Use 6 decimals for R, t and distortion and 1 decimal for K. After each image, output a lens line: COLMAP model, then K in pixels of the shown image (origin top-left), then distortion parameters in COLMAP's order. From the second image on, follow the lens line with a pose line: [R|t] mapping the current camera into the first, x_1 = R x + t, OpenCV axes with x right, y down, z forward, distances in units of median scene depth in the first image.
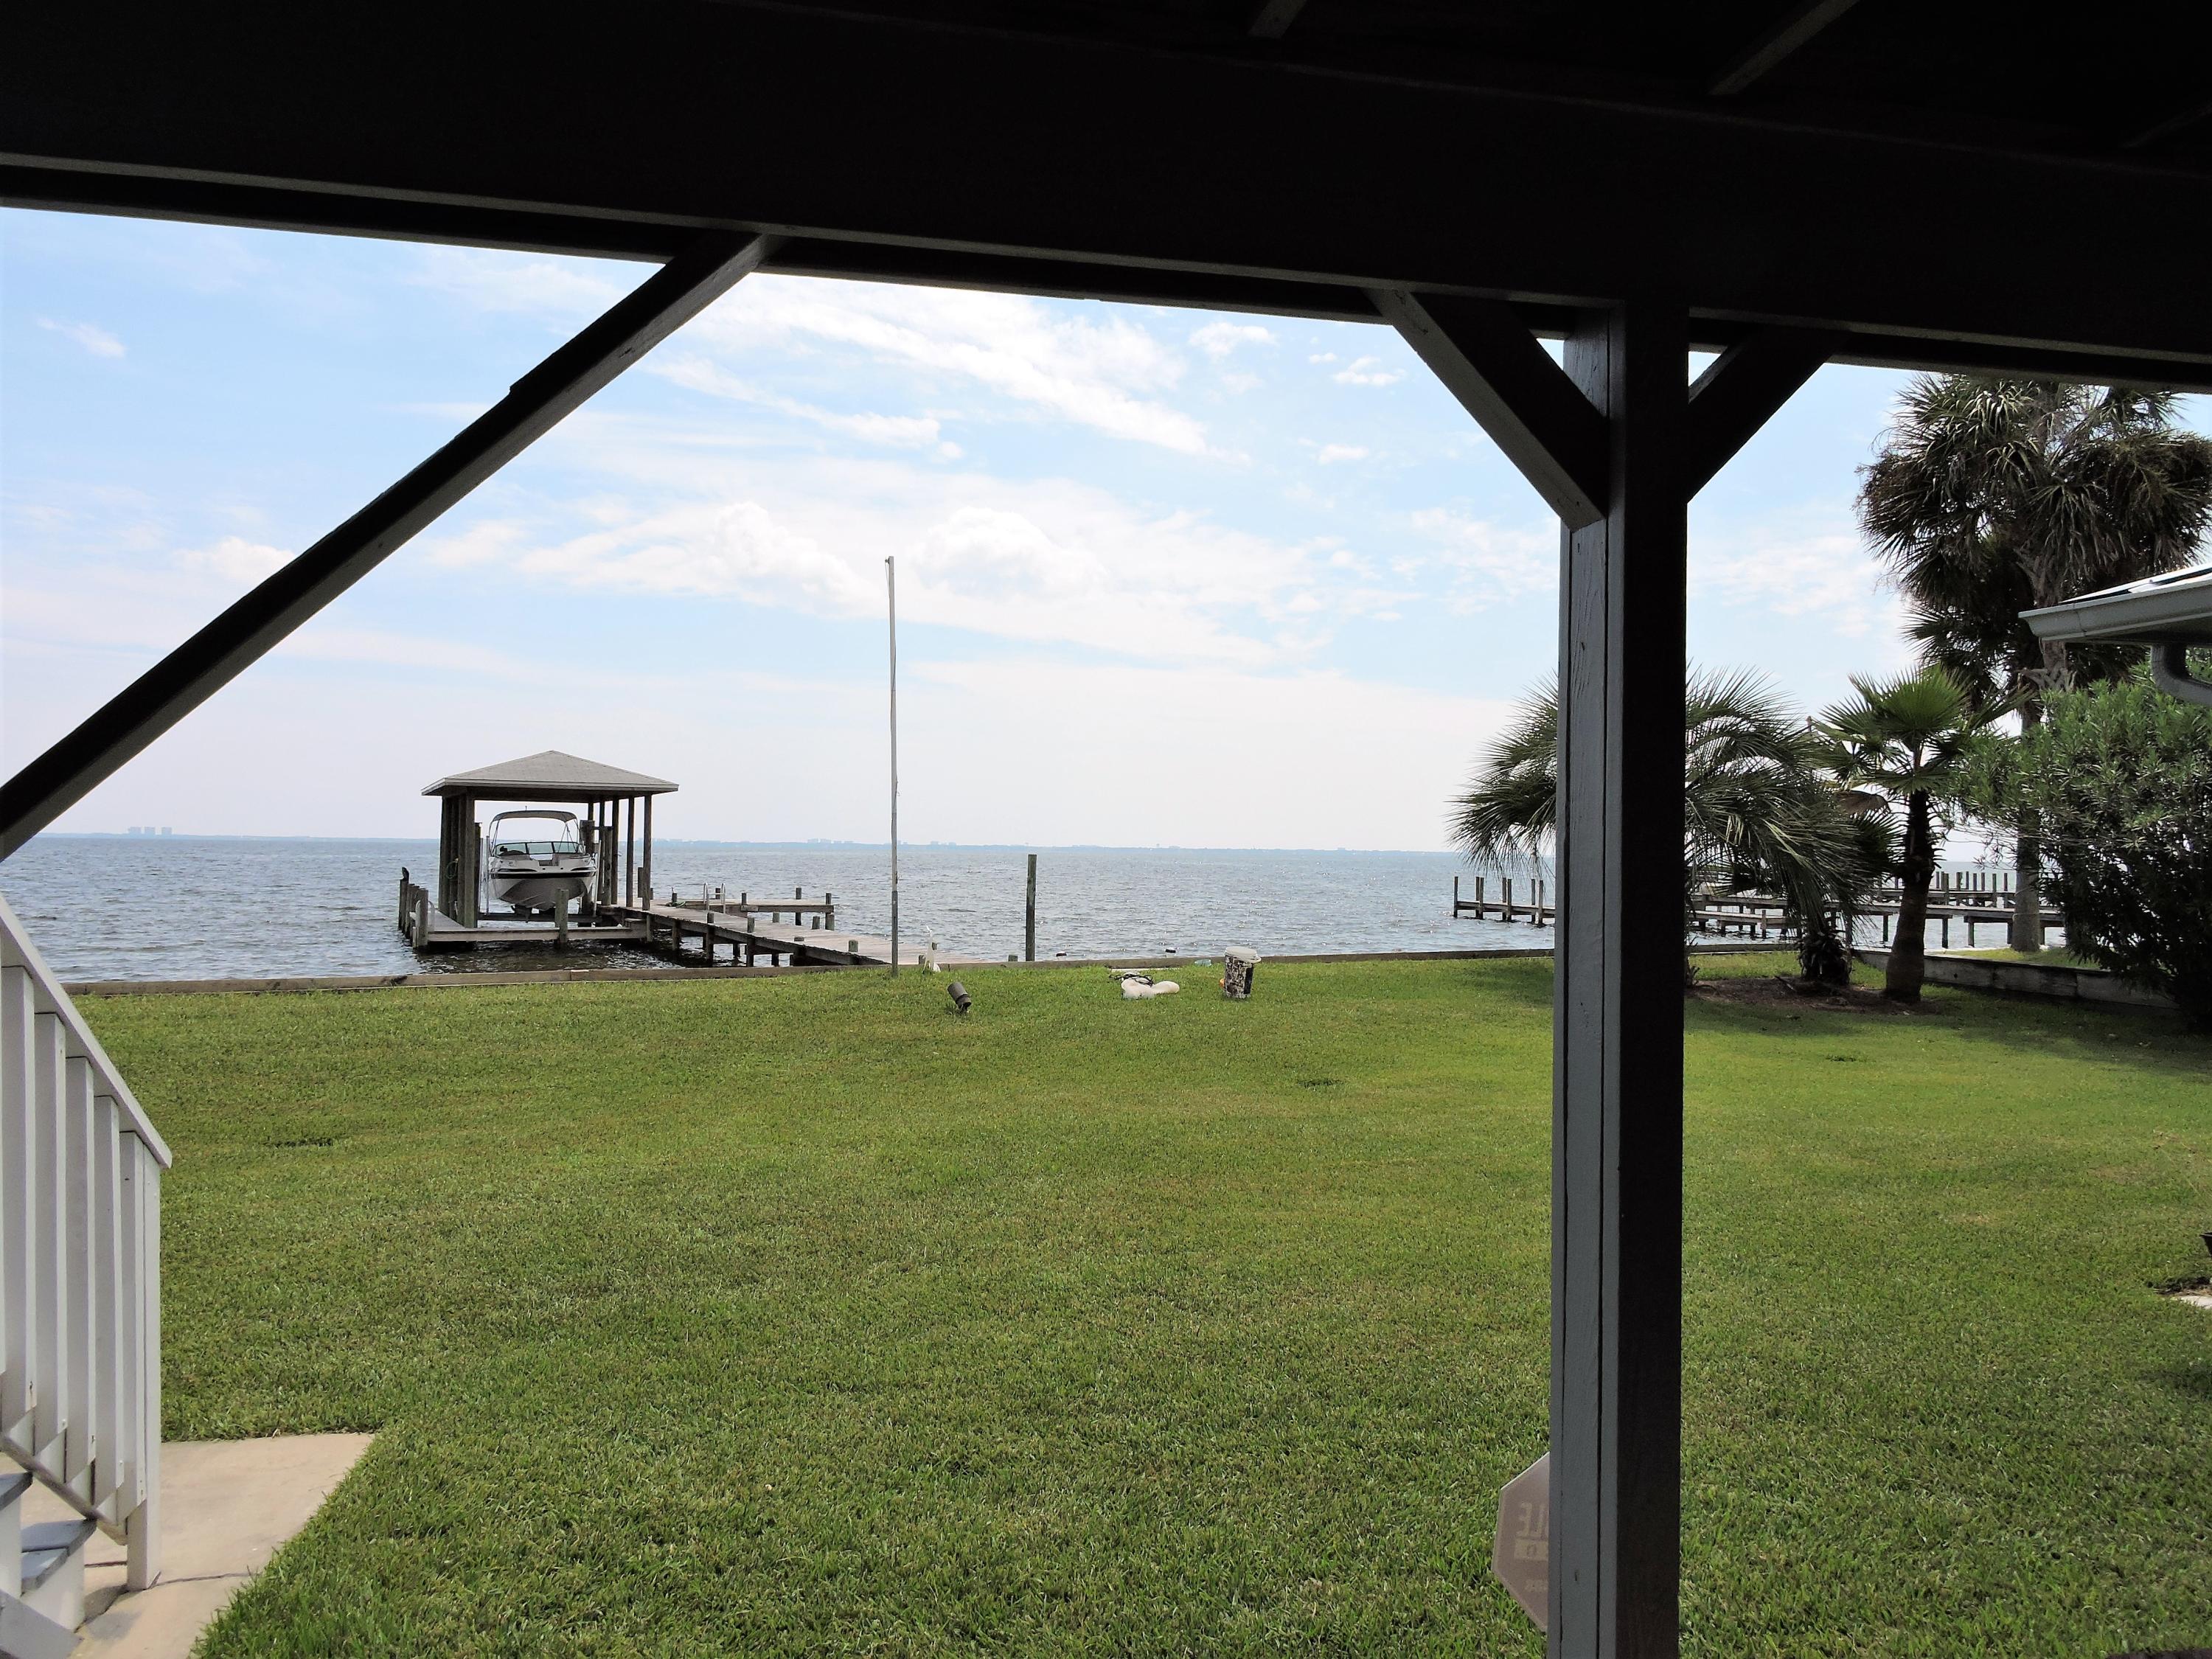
lens RADIAL K [[1579.6, 0, 1108.6], [0, 1579.6, 831.5], [0, 0, 1]] dist [-0.000162, -0.003975]
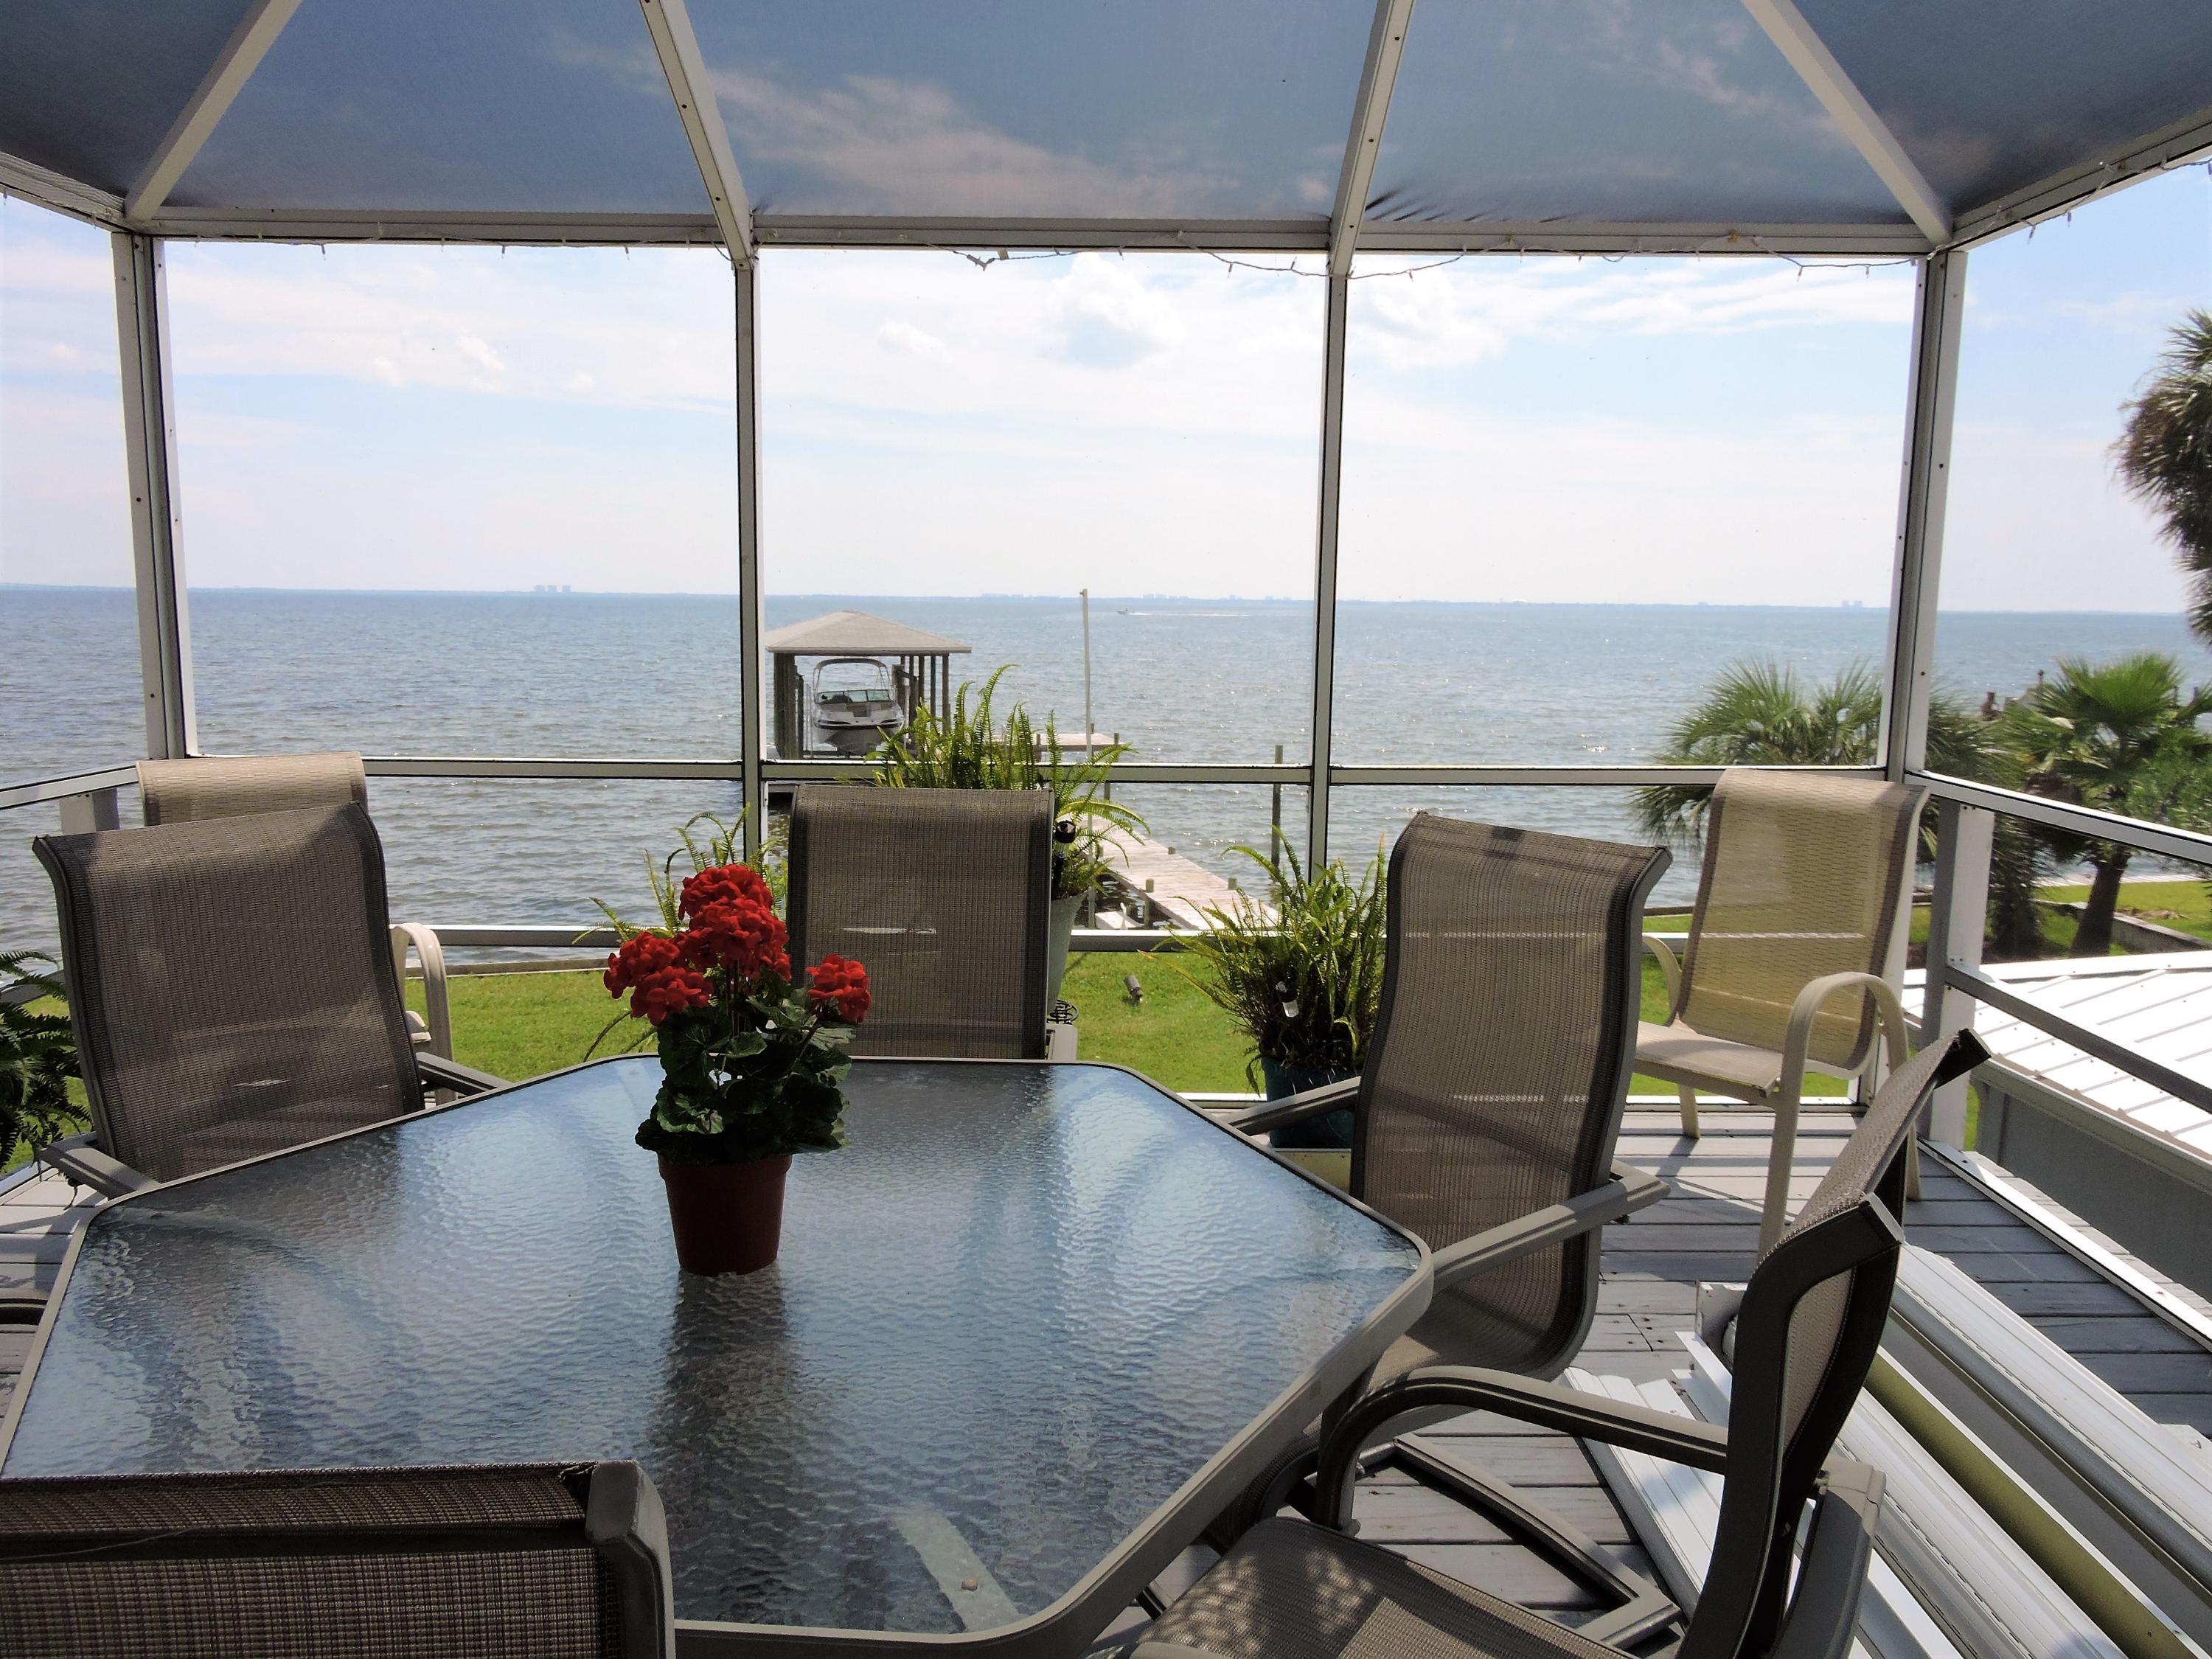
lens RADIAL K [[1577.2, 0, 1108.3], [0, 1577.2, 834.0], [0, 0, 1]] dist [0.000565, -0.006640]
pose [[0.977883, 0.028911, -0.207145, 0.046910], [0.003713, 0.987844, 0.155401, -0.070718], [0.209120, -0.152733, 0.965889, -0.044515]]
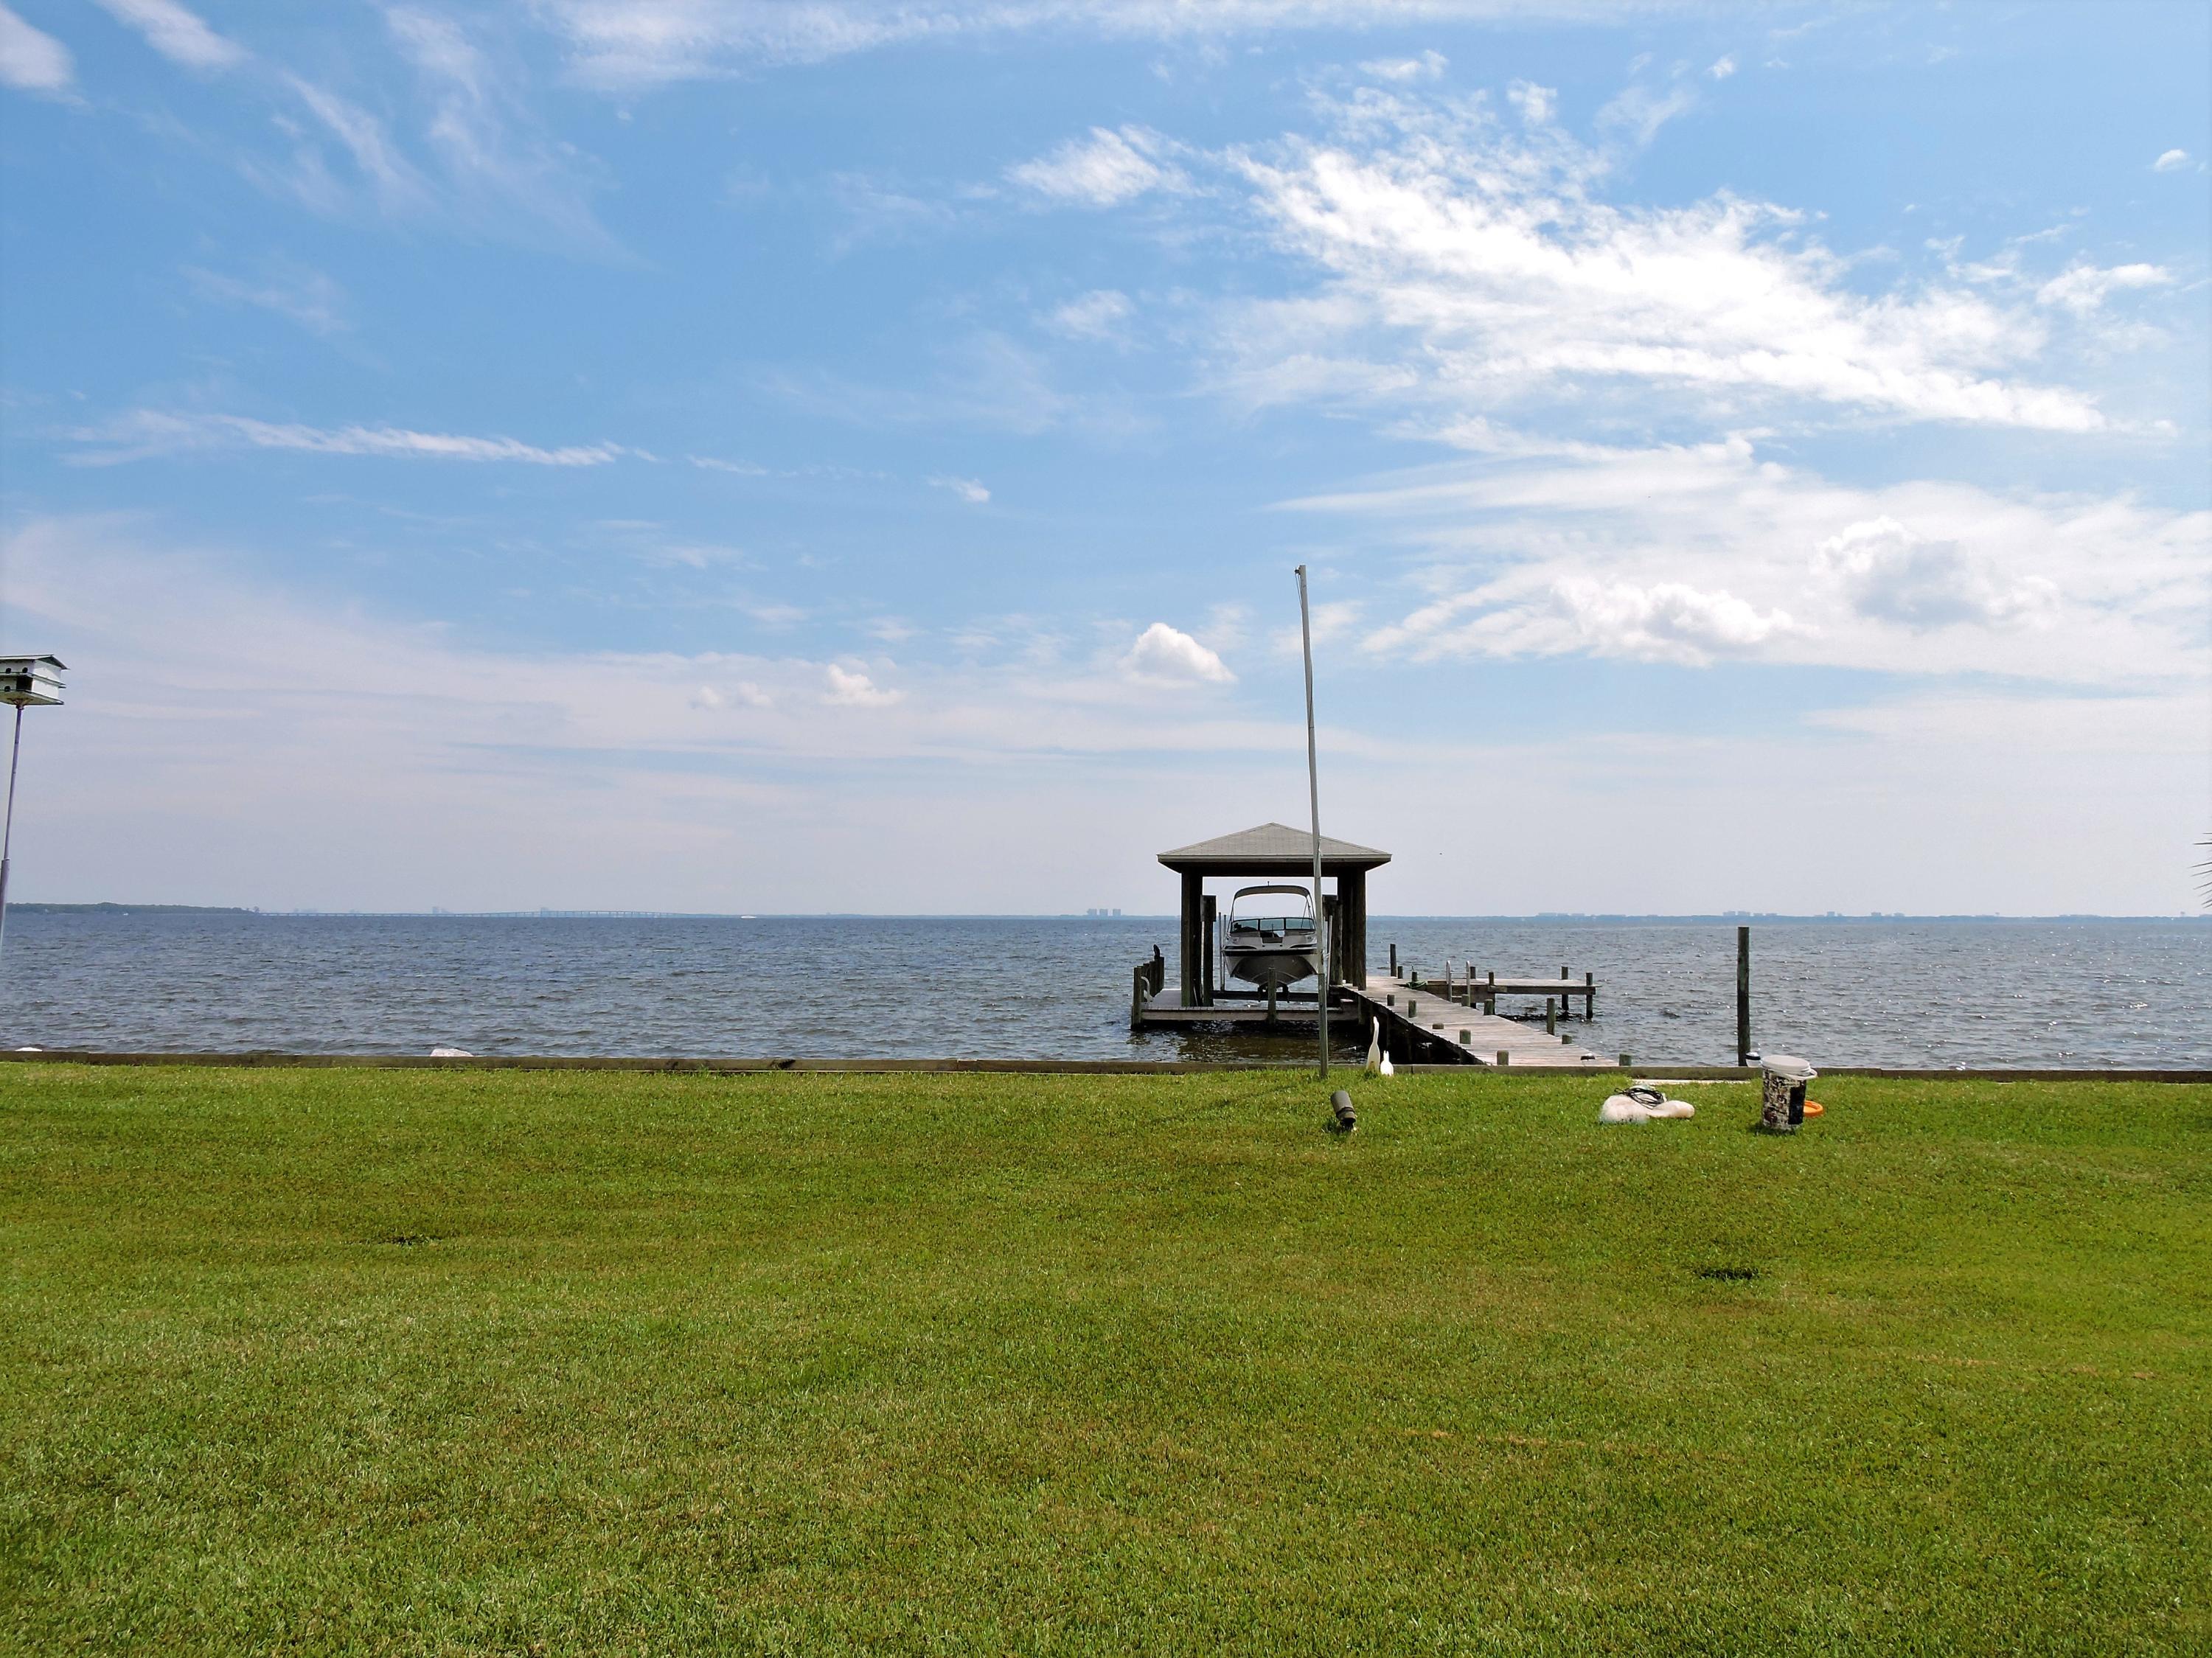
lens RADIAL K [[1619.6, 0, 1110.7], [0, 1619.6, 637.8], [0, 0, 1]] dist [-0.004355, -0.000969]
pose [[0.855655, -0.100345, -0.507726, 0.085636], [0.015797, 0.985631, -0.168174, 0.003142], [0.517306, 0.135878, 0.844945, 0.090173]]
